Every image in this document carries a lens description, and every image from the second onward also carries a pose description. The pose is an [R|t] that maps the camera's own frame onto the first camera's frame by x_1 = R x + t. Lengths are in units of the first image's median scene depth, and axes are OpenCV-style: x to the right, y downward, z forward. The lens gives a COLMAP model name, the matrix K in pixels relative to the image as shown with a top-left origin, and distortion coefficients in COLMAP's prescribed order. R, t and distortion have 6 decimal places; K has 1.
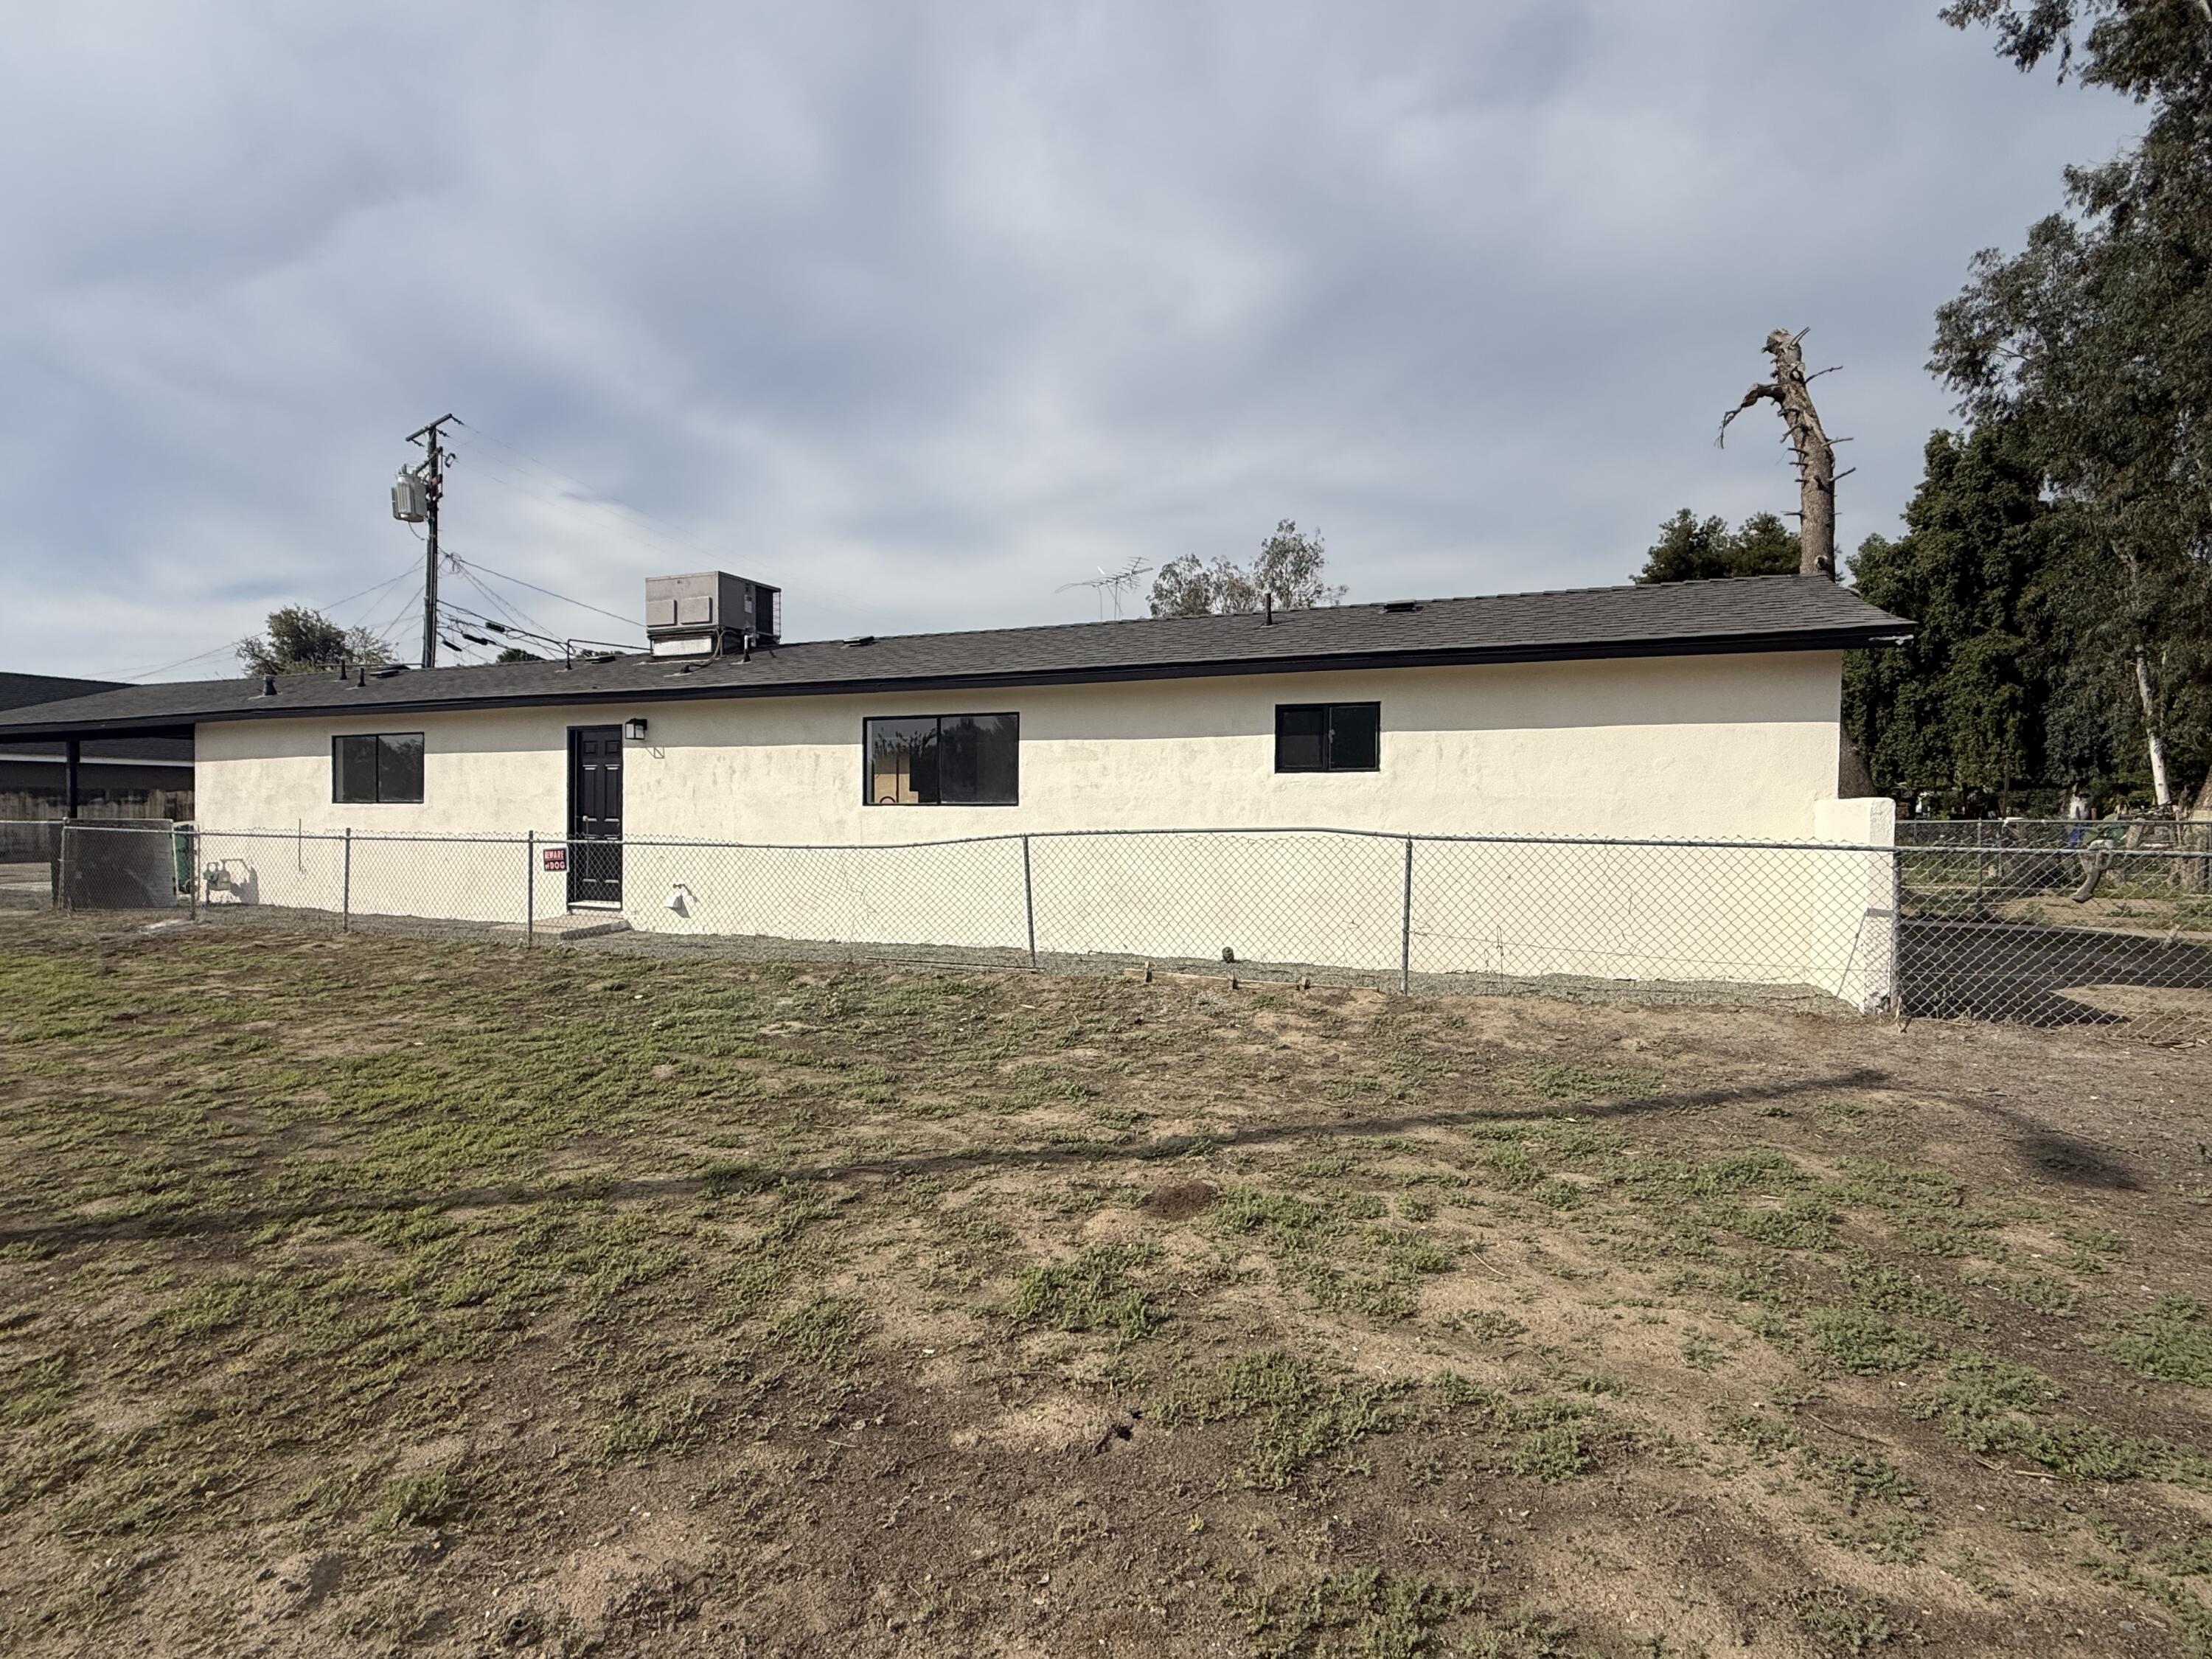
lens RADIAL K [[1078.2, 0, 1106.0], [0, 1078.2, 829.5], [0, 0, 1]] dist [-0.000198, -0.001854]
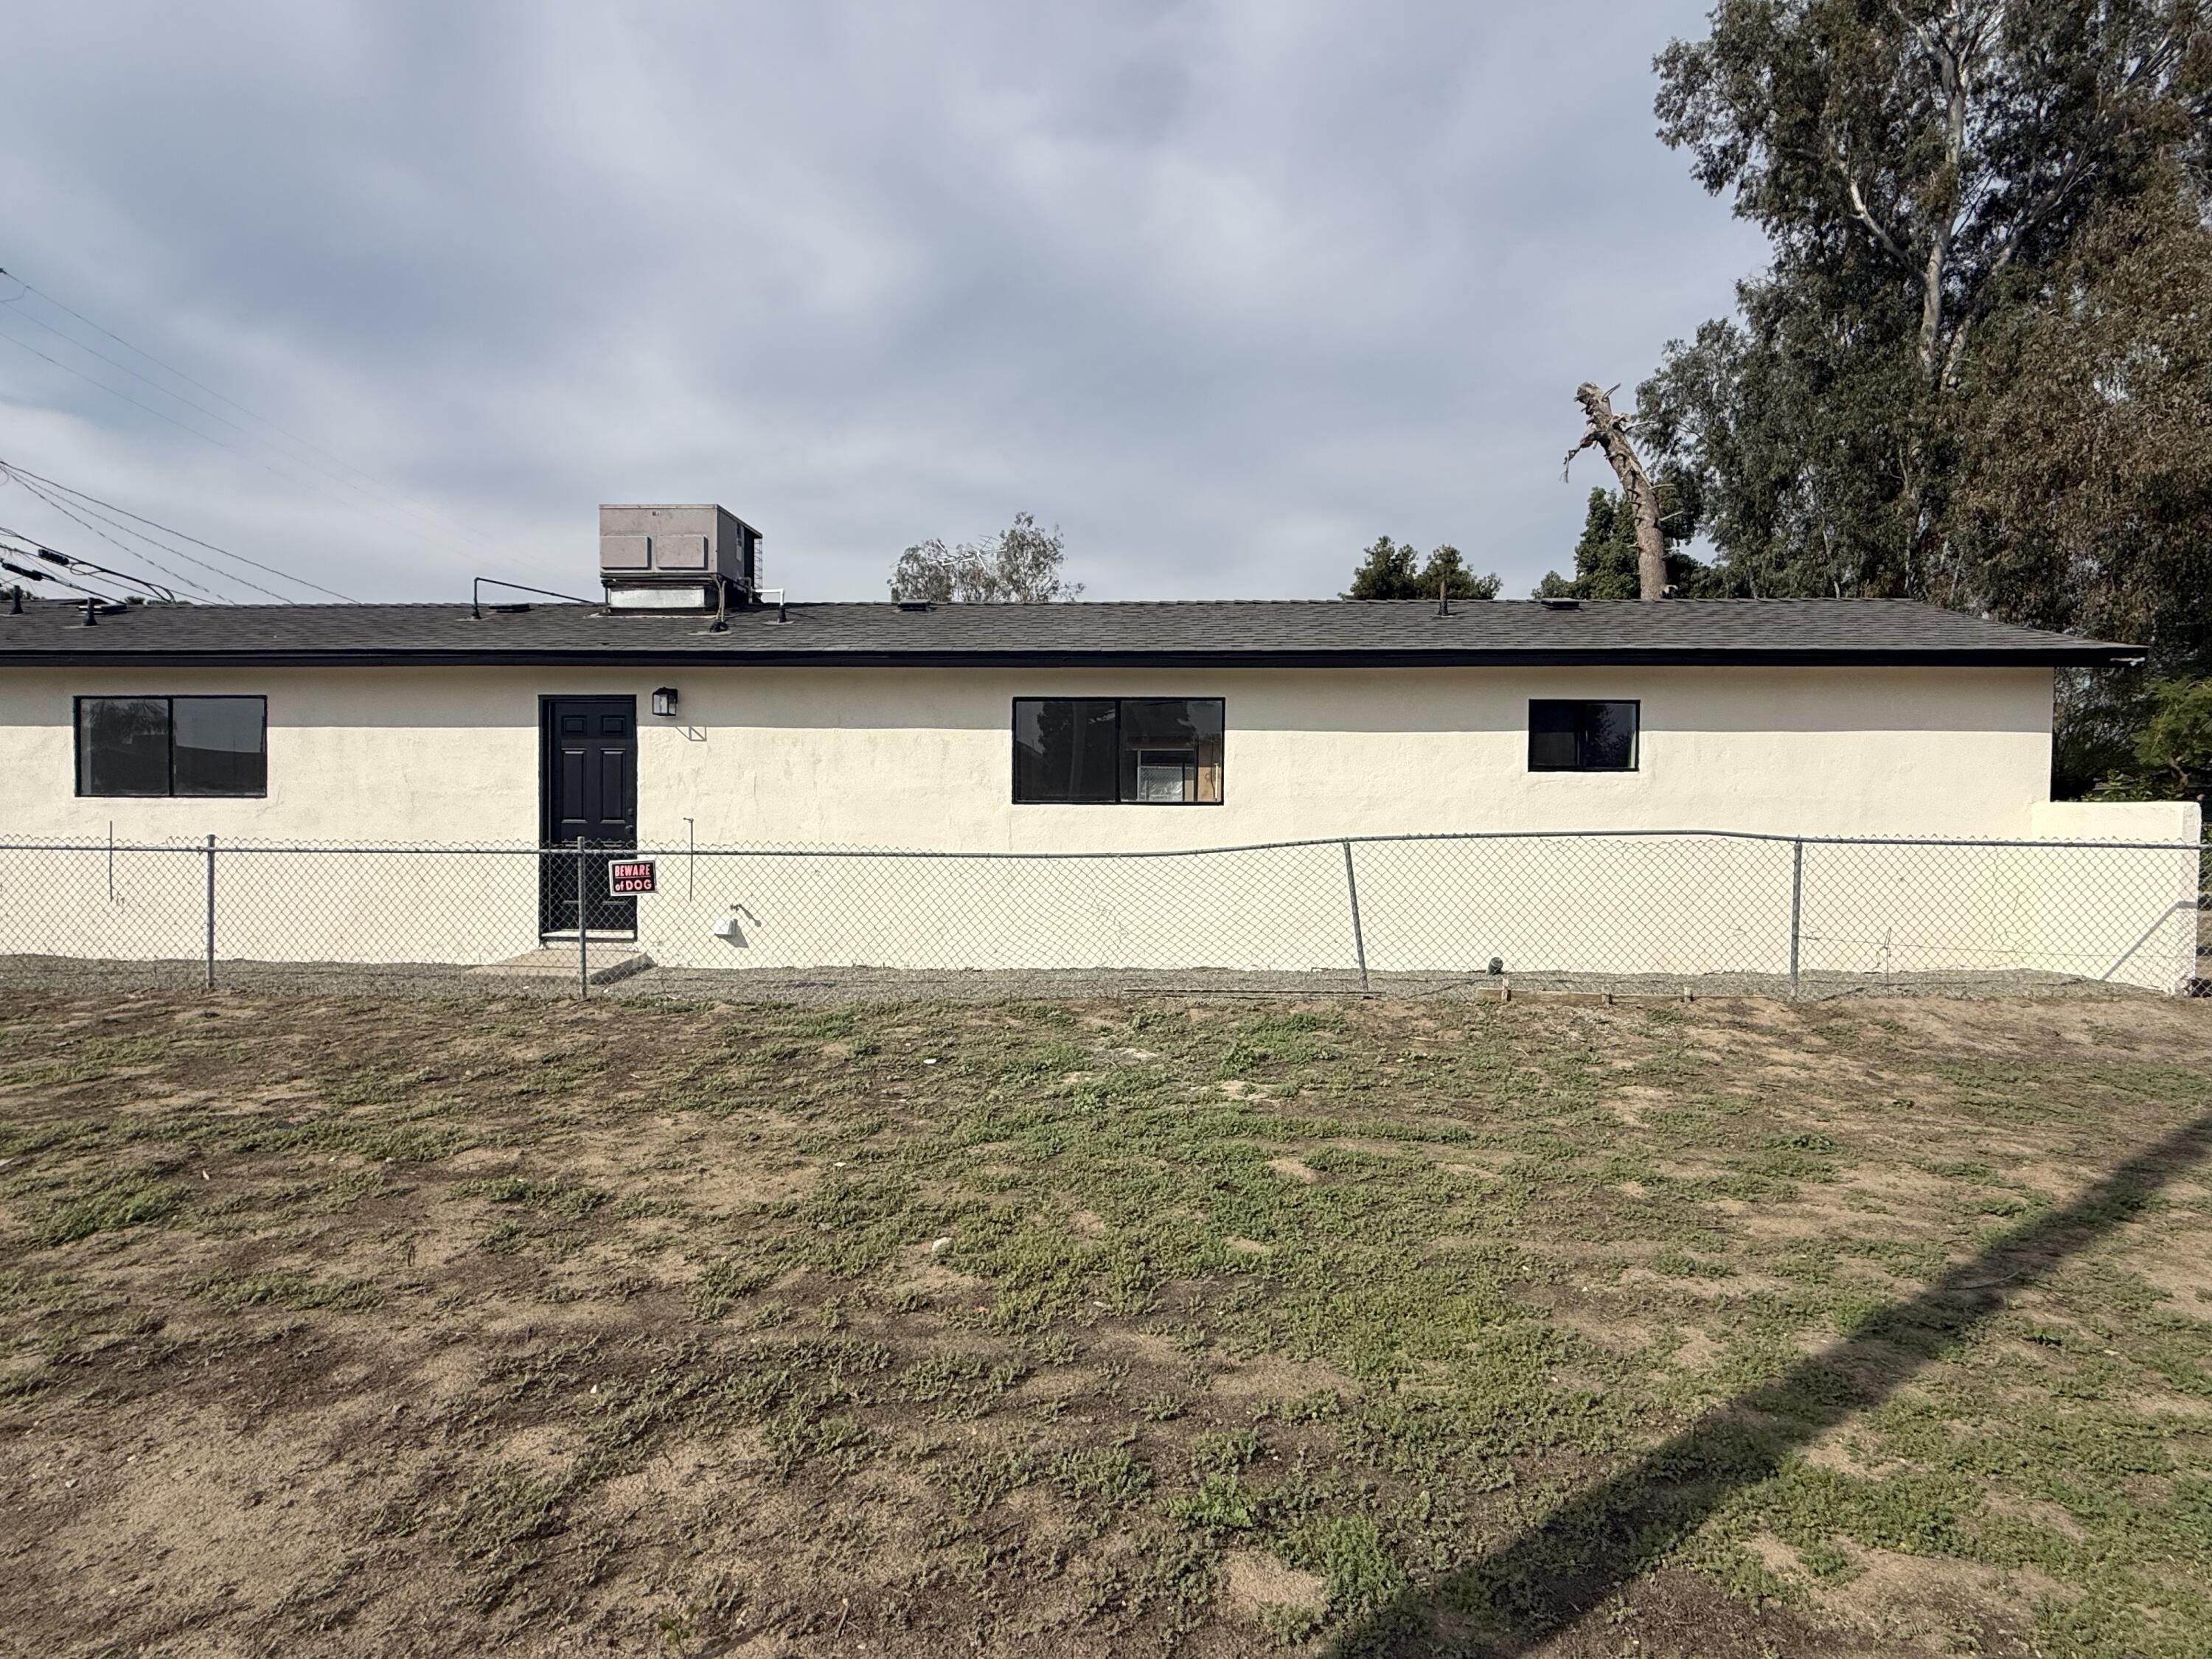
lens RADIAL K [[1078.2, 0, 1106.0], [0, 1078.2, 829.5], [0, 0, 1]] dist [-0.000198, -0.001854]
pose [[0.942061, -0.004725, 0.335408, -0.380644], [0.003303, 0.999983, 0.004810, -0.005602], [-0.335425, -0.003423, 0.942061, 0.172906]]
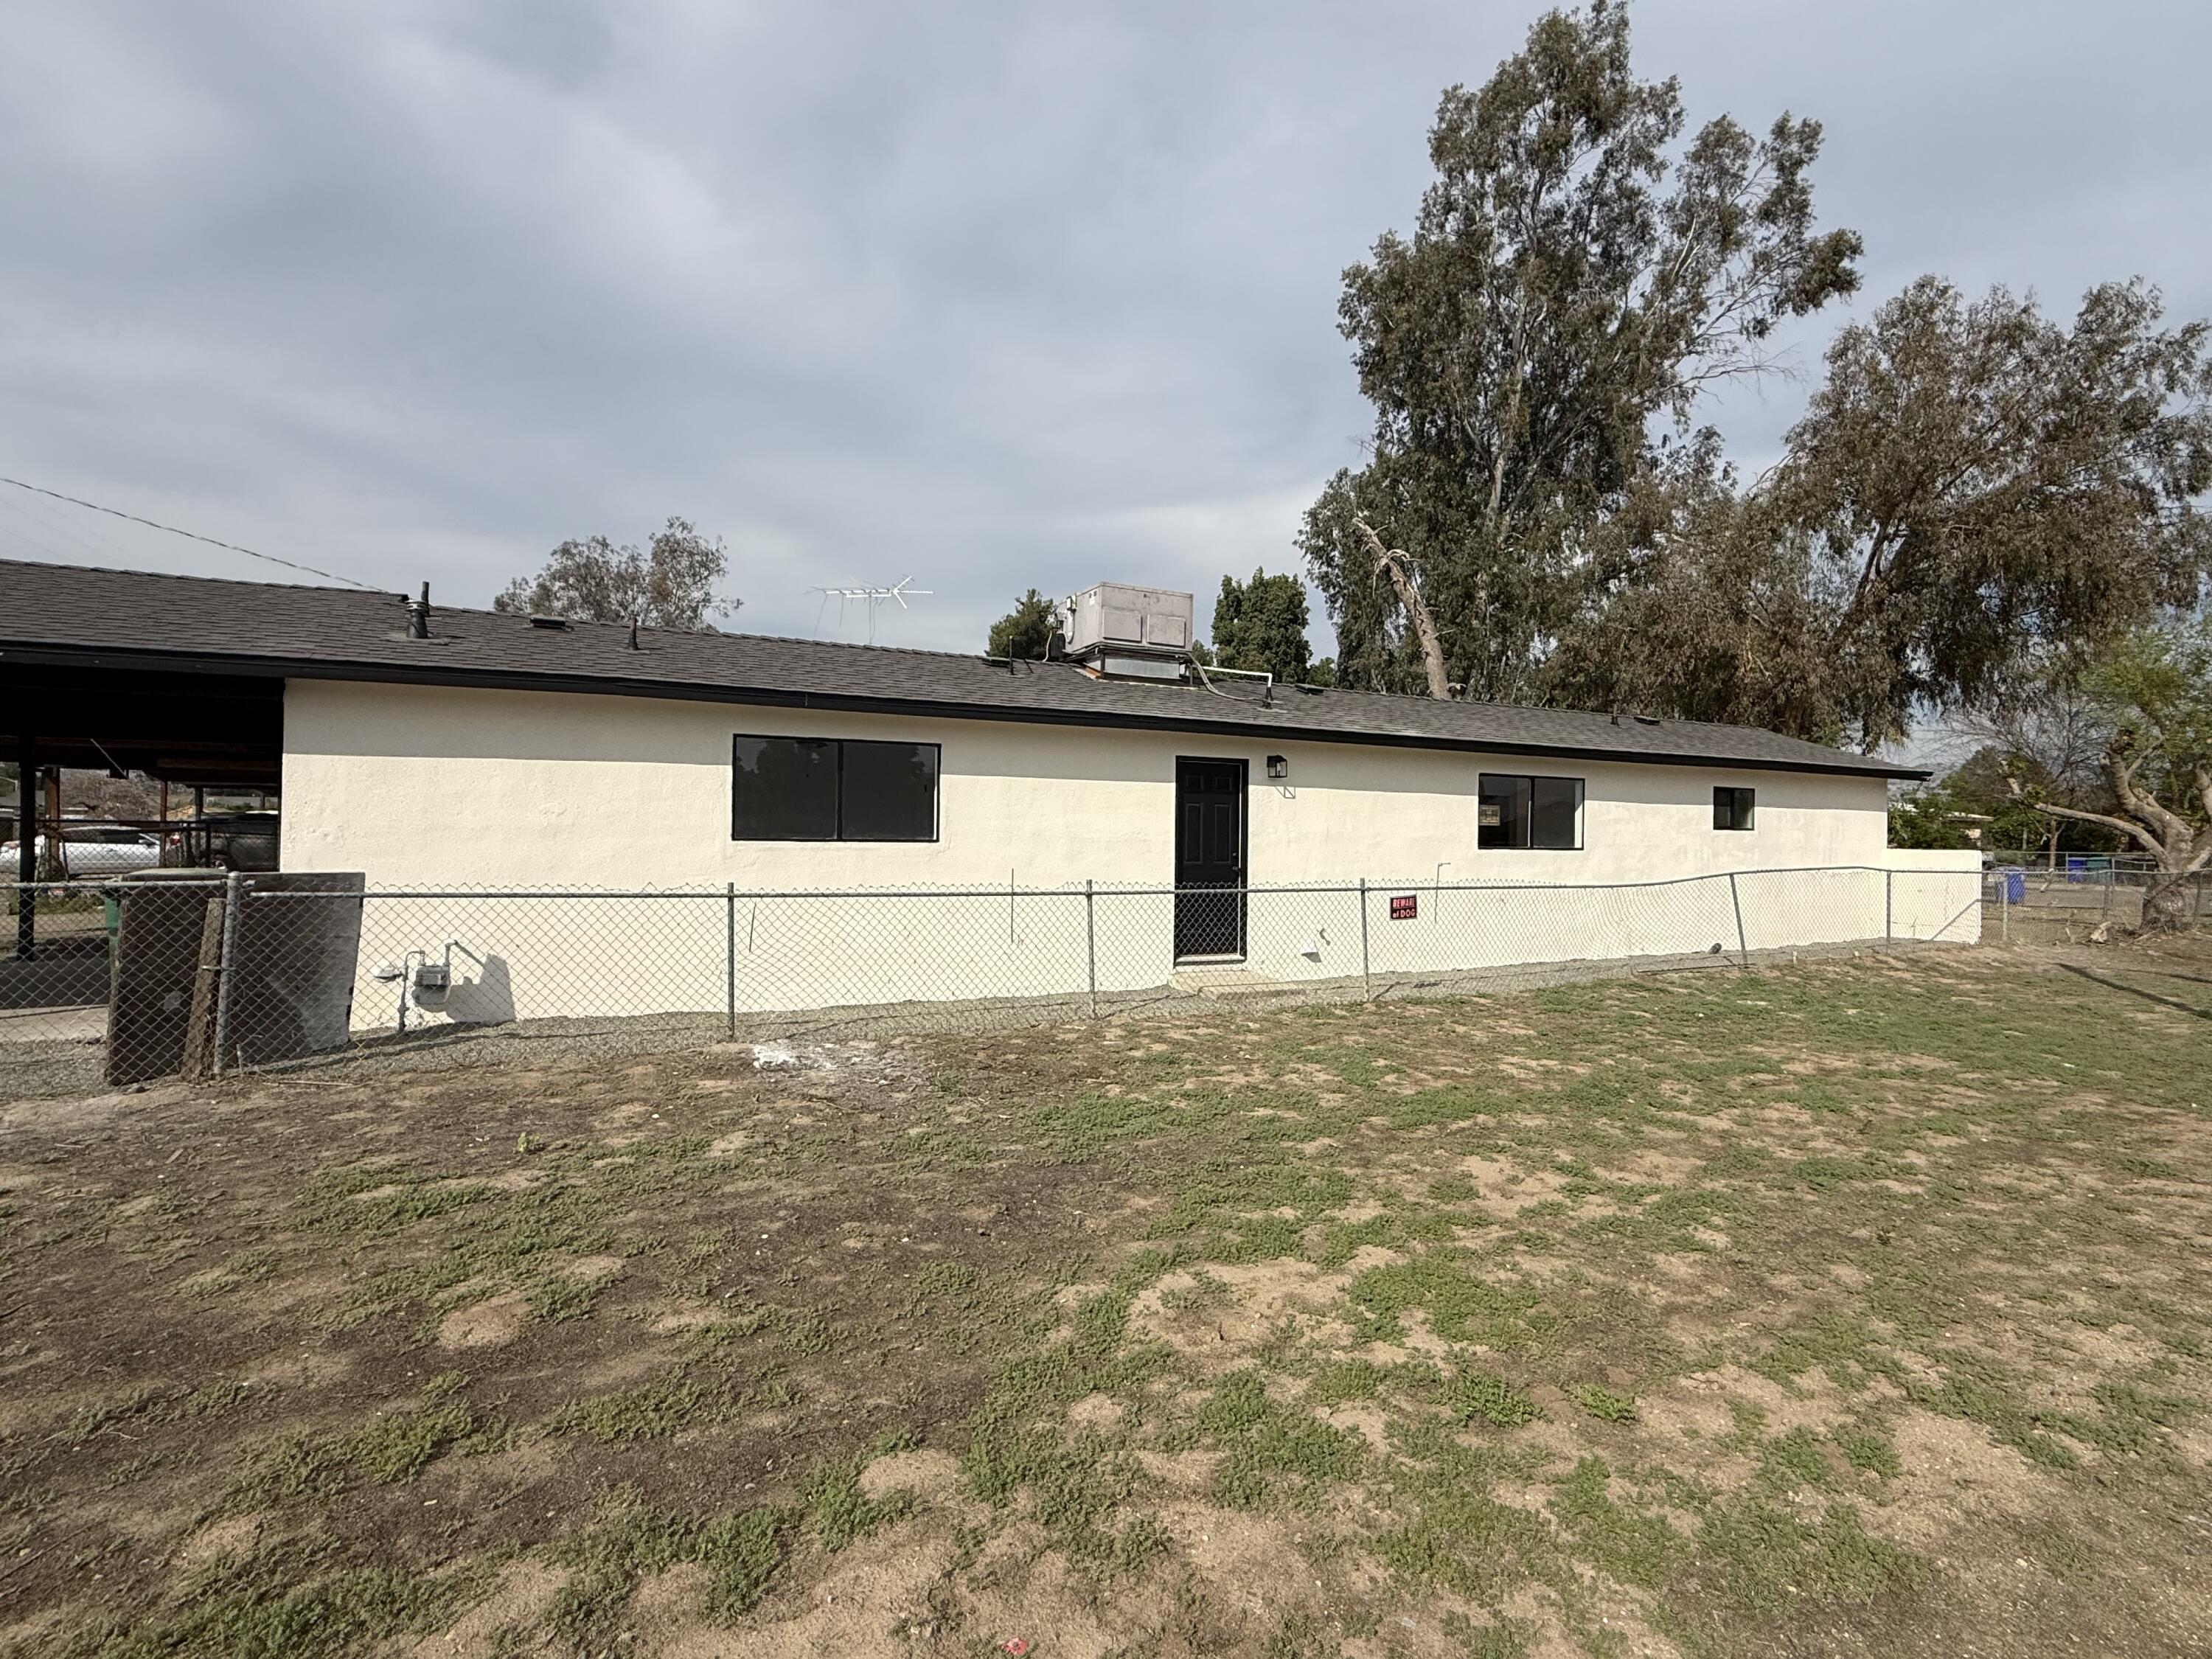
lens RADIAL K [[1046.8, 0, 1103.9], [0, 1046.8, 897.6], [0, 0, 1]] dist [0.001912, 0.000079]
pose [[0.663750, -0.033765, 0.747192, -1.157959], [0.007999, 0.999244, 0.038049, -0.015100], [-0.747912, -0.019278, 0.663518, 0.488918]]
